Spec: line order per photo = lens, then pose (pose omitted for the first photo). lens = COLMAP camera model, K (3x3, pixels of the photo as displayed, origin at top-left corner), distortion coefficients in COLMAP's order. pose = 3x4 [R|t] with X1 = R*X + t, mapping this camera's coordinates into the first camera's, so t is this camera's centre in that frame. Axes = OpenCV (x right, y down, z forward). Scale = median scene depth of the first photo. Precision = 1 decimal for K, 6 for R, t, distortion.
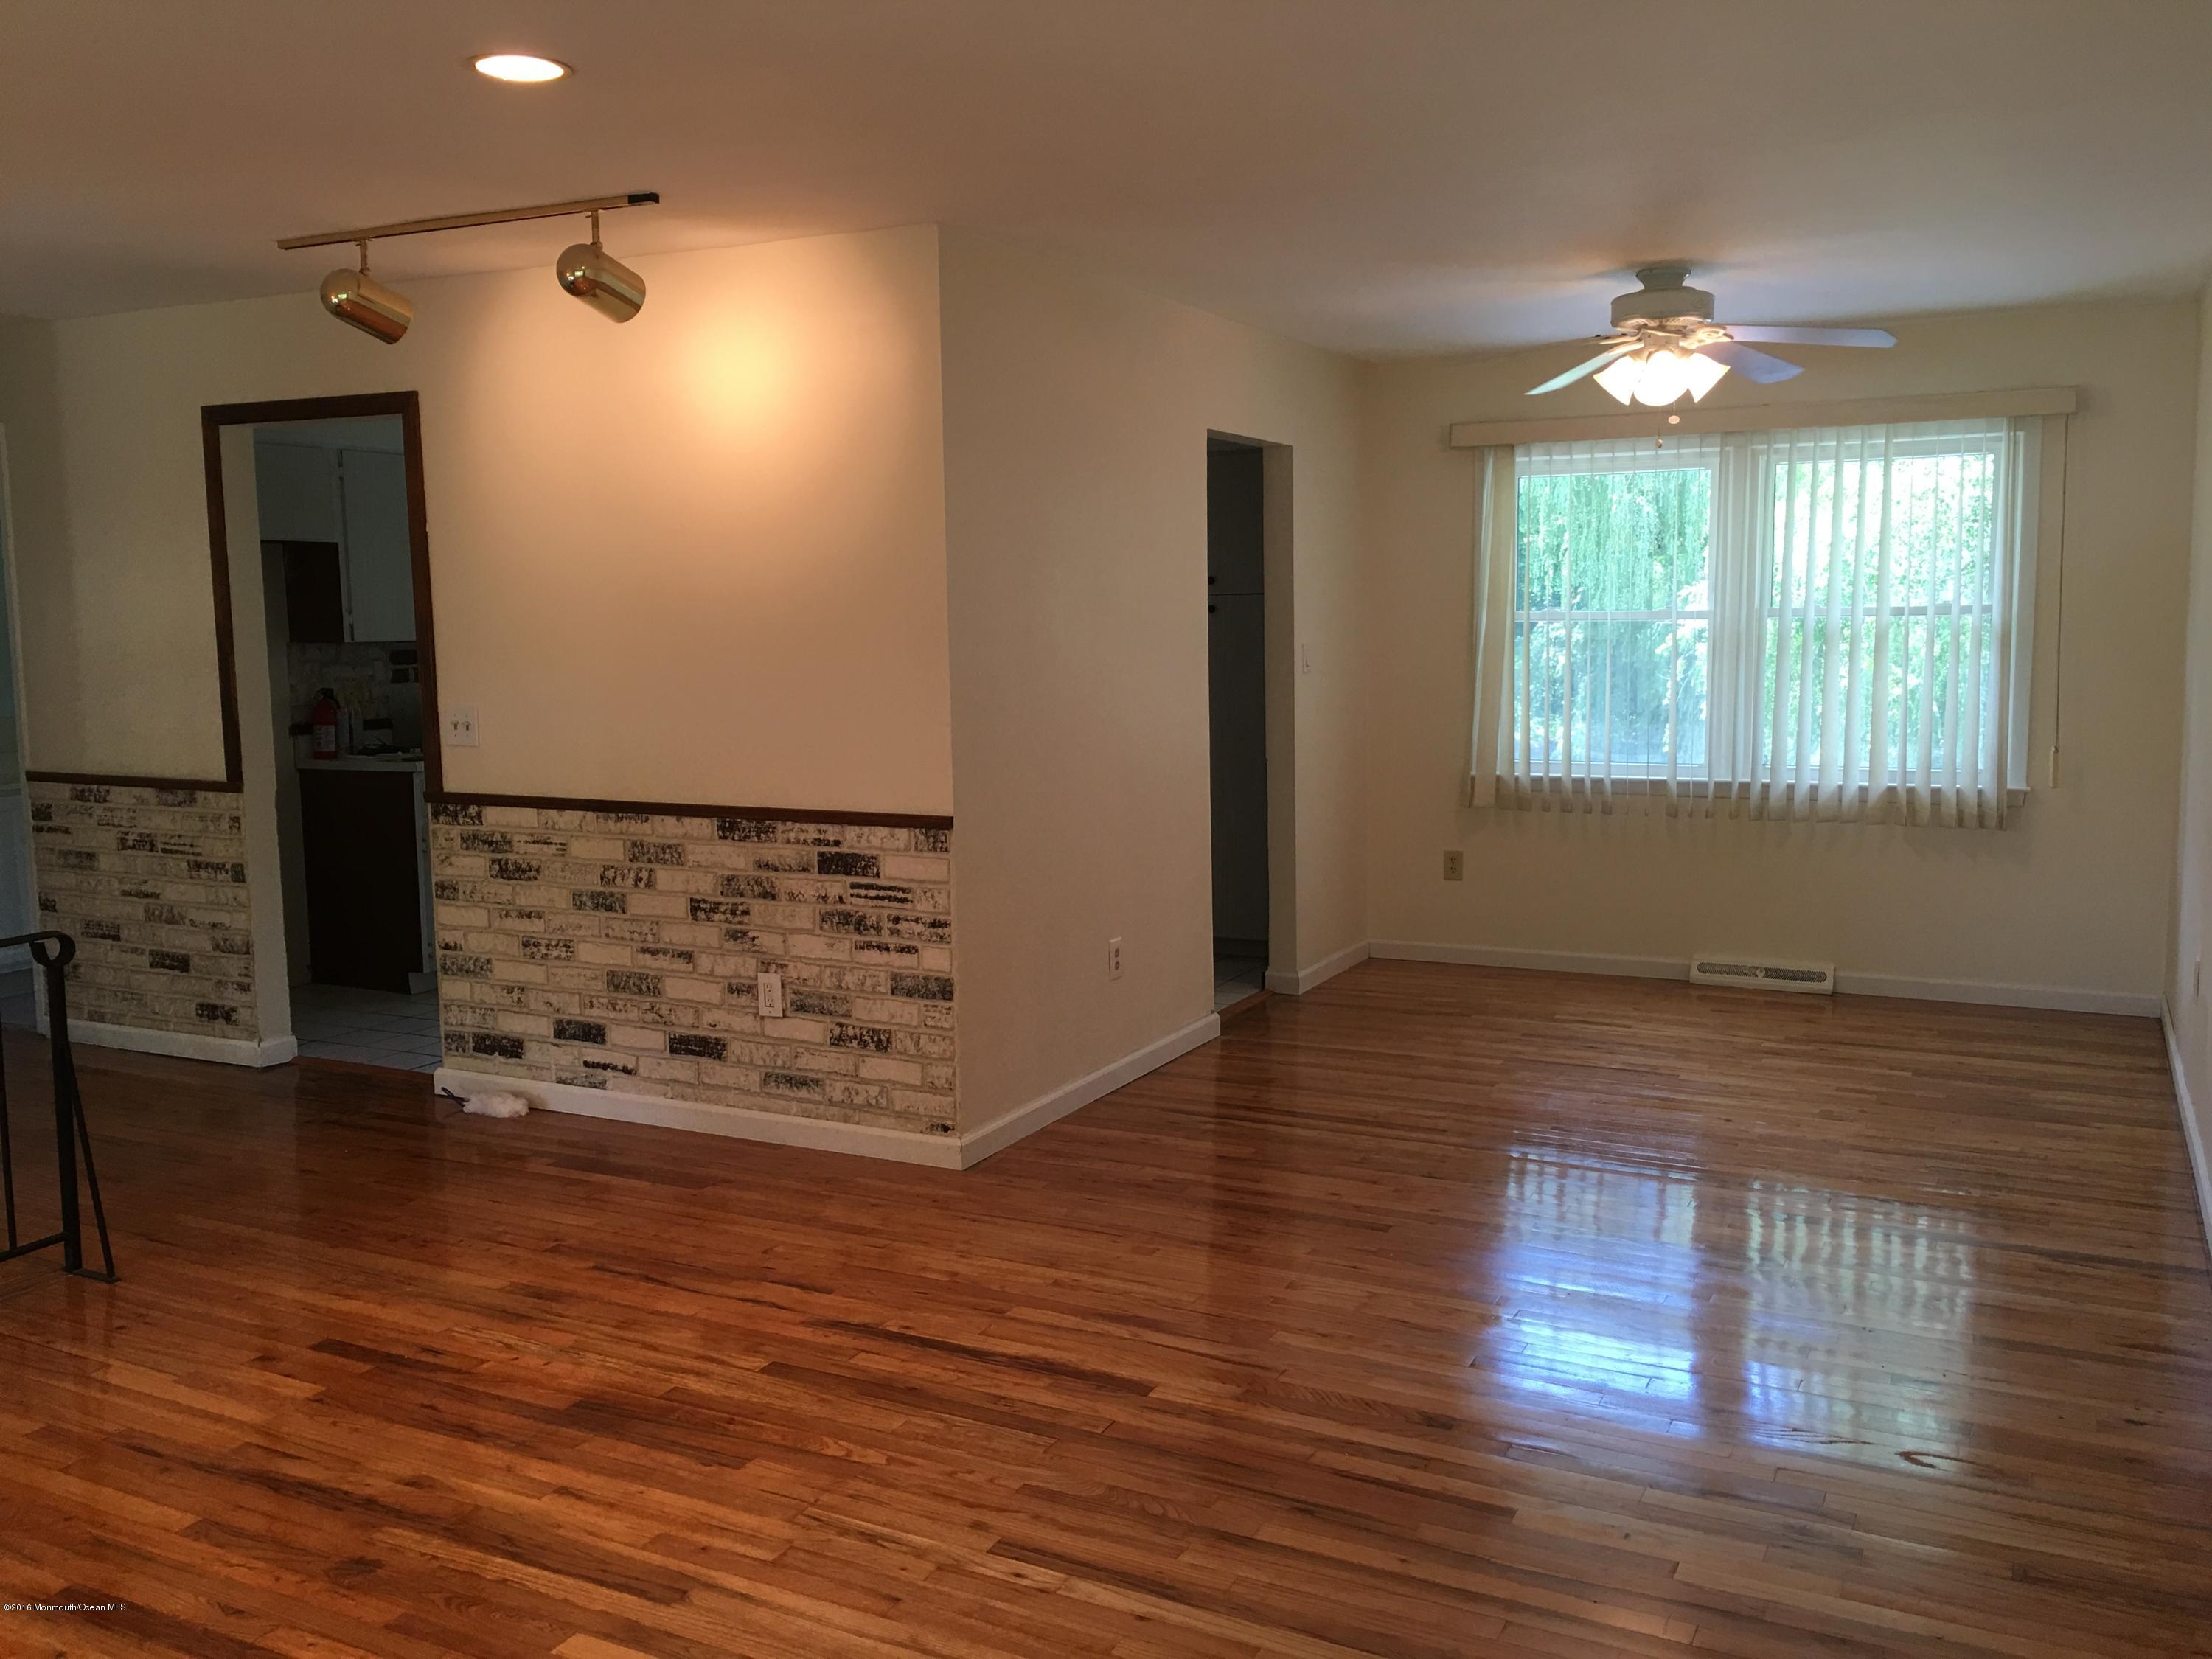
lens RADIAL K [[1889.5, 0, 1108.9], [0, 1889.5, 838.1], [0, 0, 1]] dist [0.054515, -0.052951]
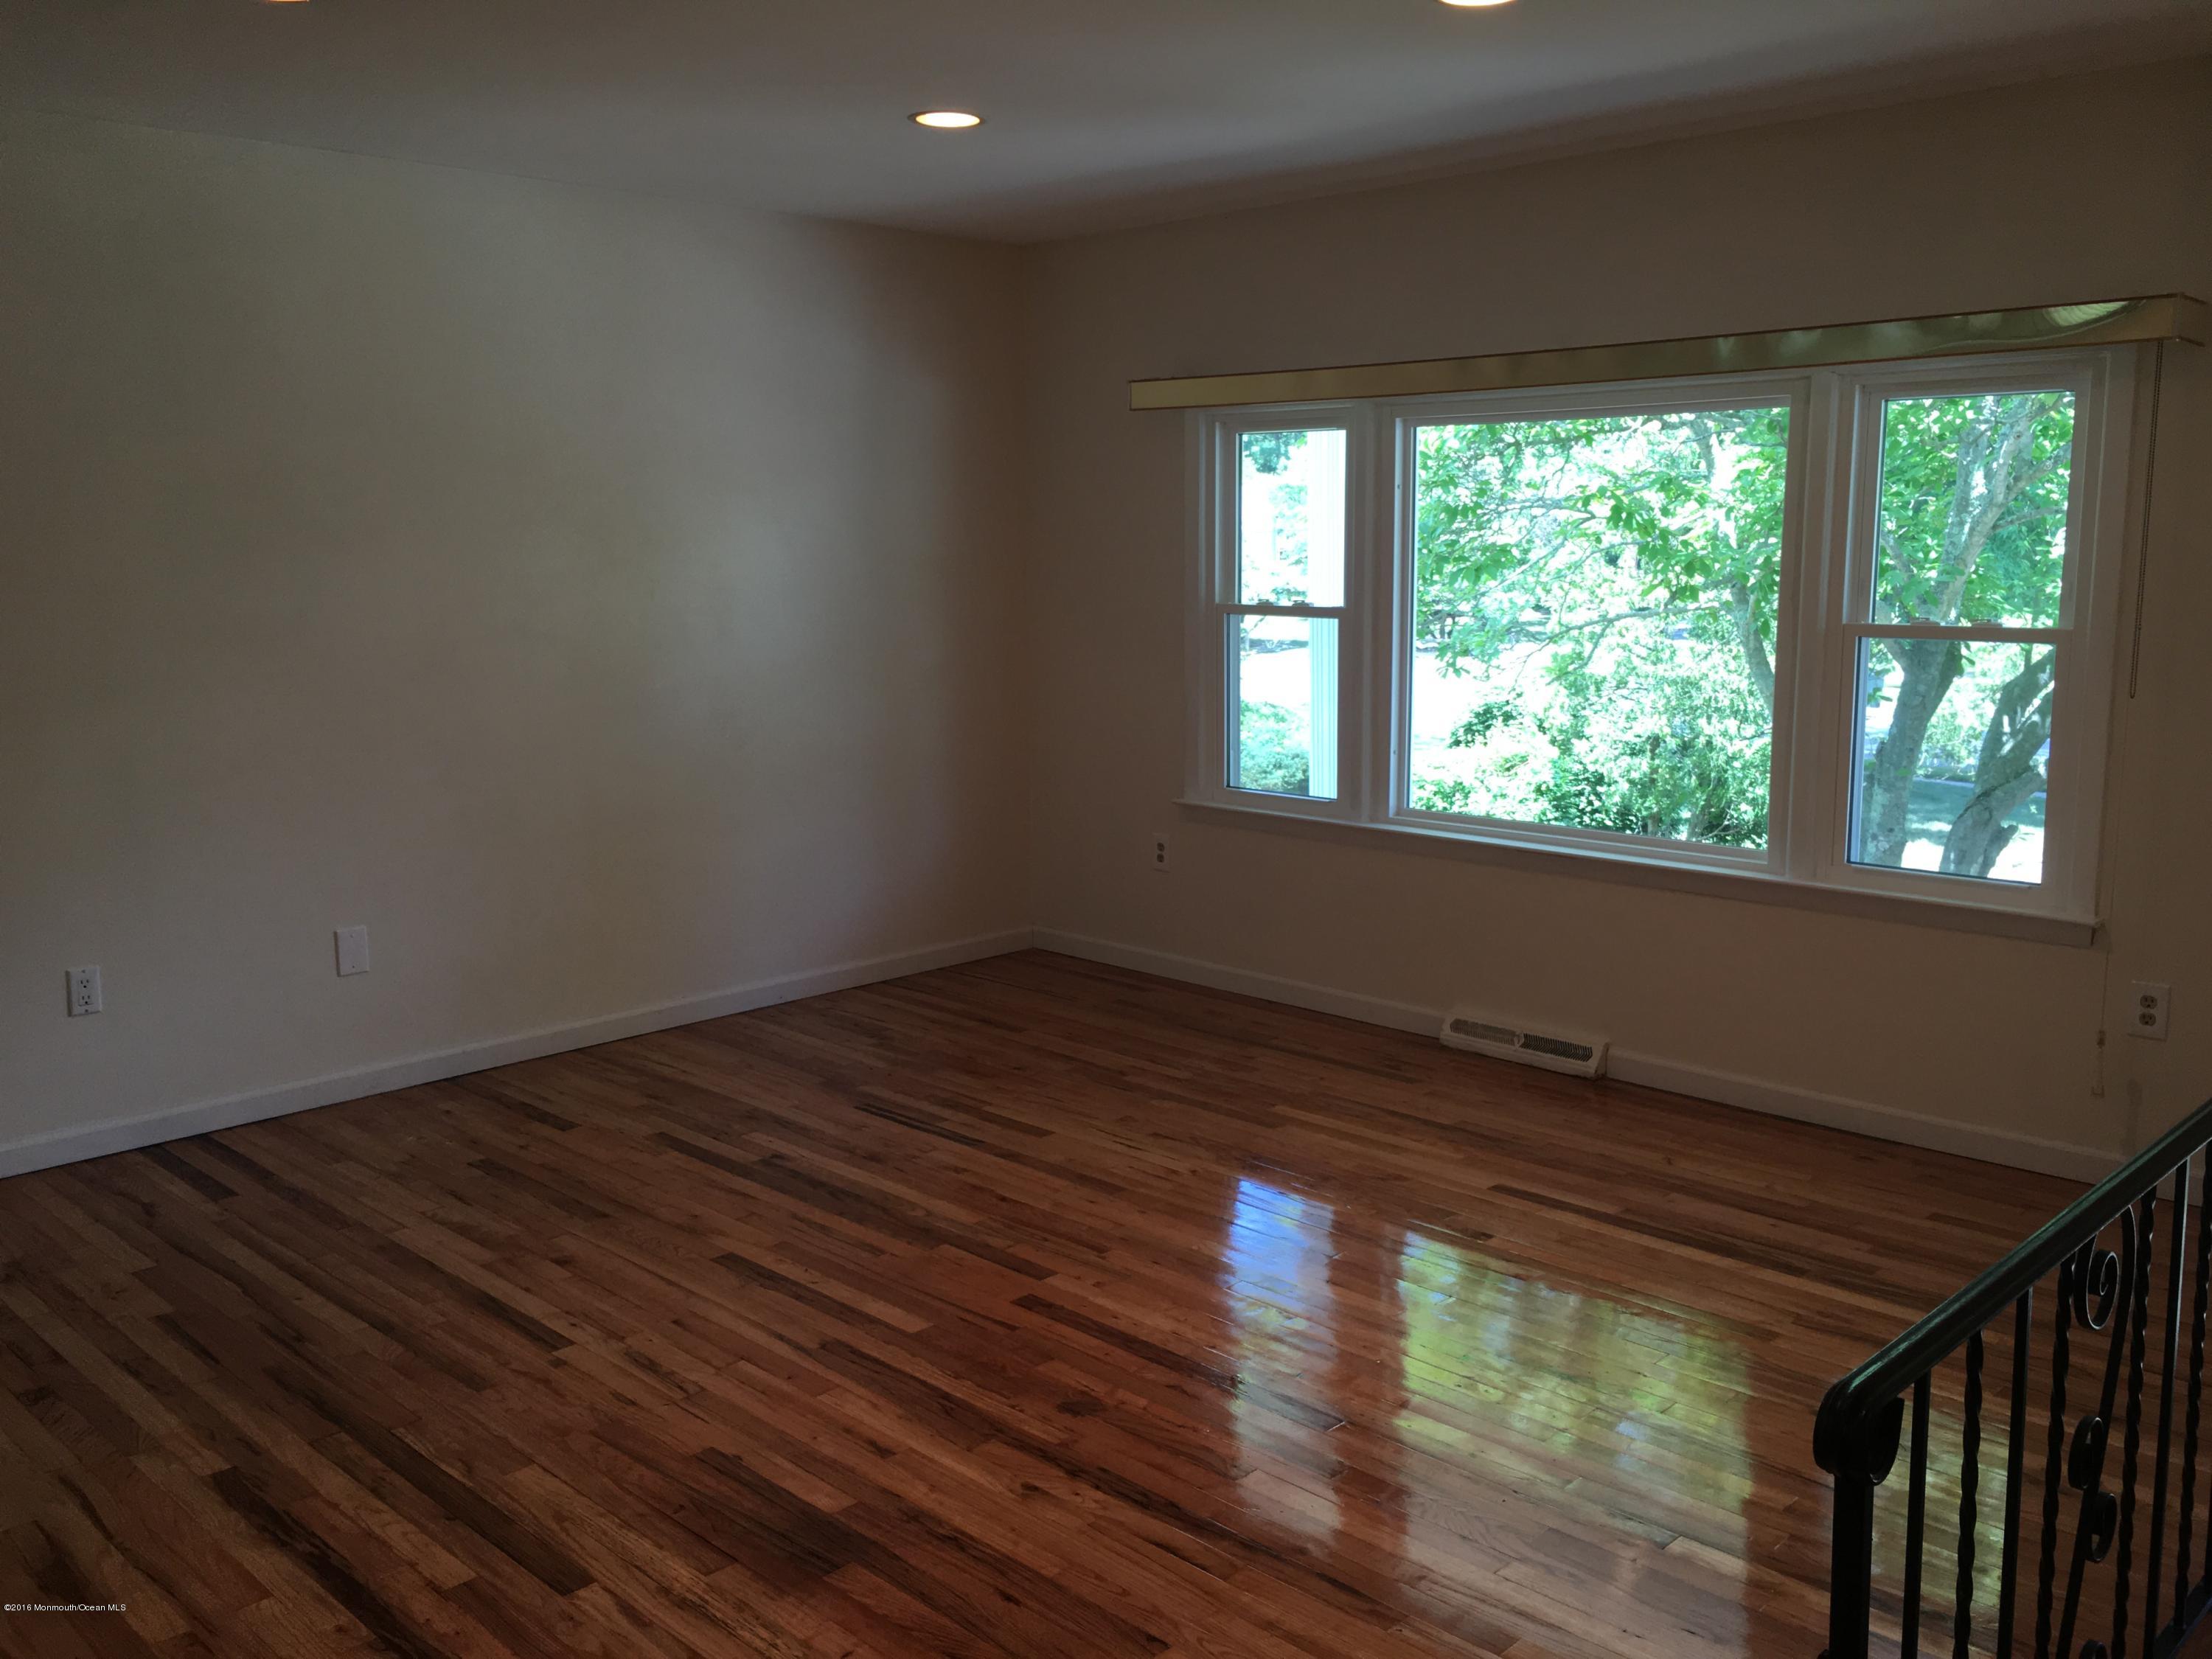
lens RADIAL K [[1889.5, 0, 1099.9], [0, 1889.5, 827.7], [0, 0, 1]] dist [0.054515, -0.052951]
pose [[-0.951490, -0.029587, 0.306253, -0.430482], [0.059046, 0.959306, 0.276125, -0.141646], [-0.301960, 0.280813, -0.911024, 1.119090]]
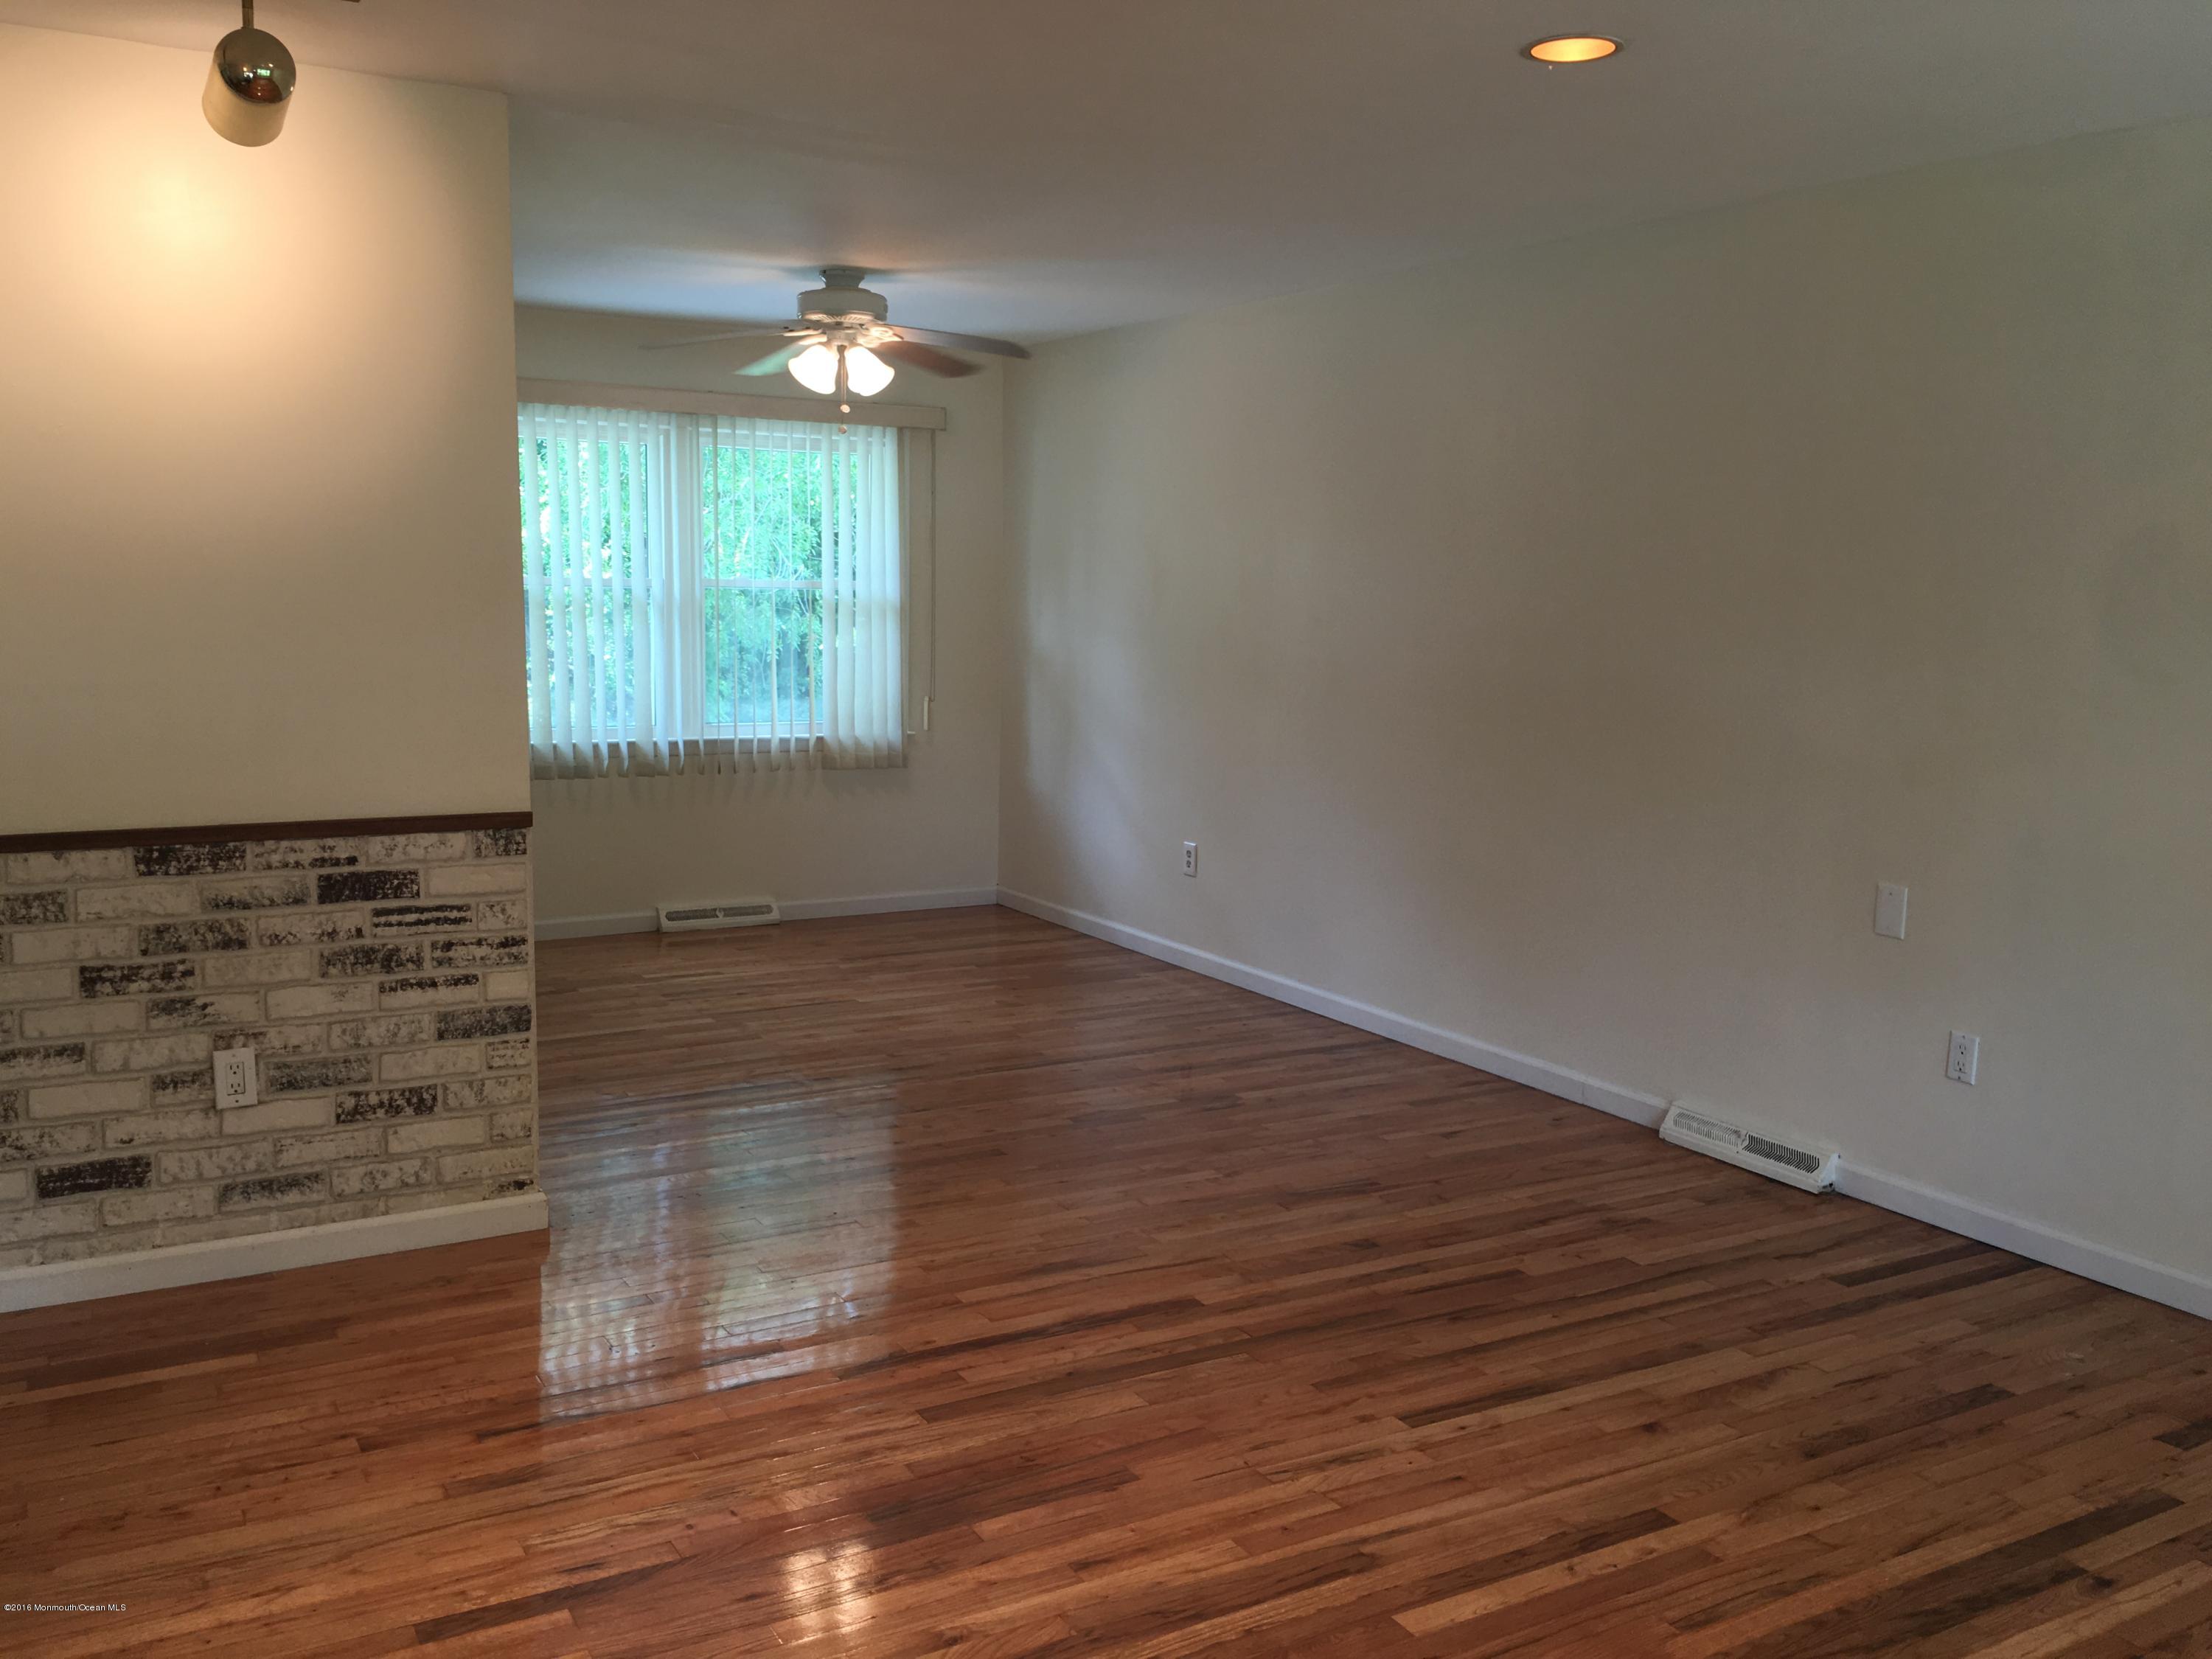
lens RADIAL K [[1889.5, 0, 1097.0], [0, 1889.5, 823.7], [0, 0, 1]] dist [0.054515, -0.052951]
pose [[0.537027, -0.087291, 0.839036, -0.632521], [0.078473, 0.995488, 0.053341, -0.030124], [-0.839907, 0.037196, 0.541454, 0.319752]]
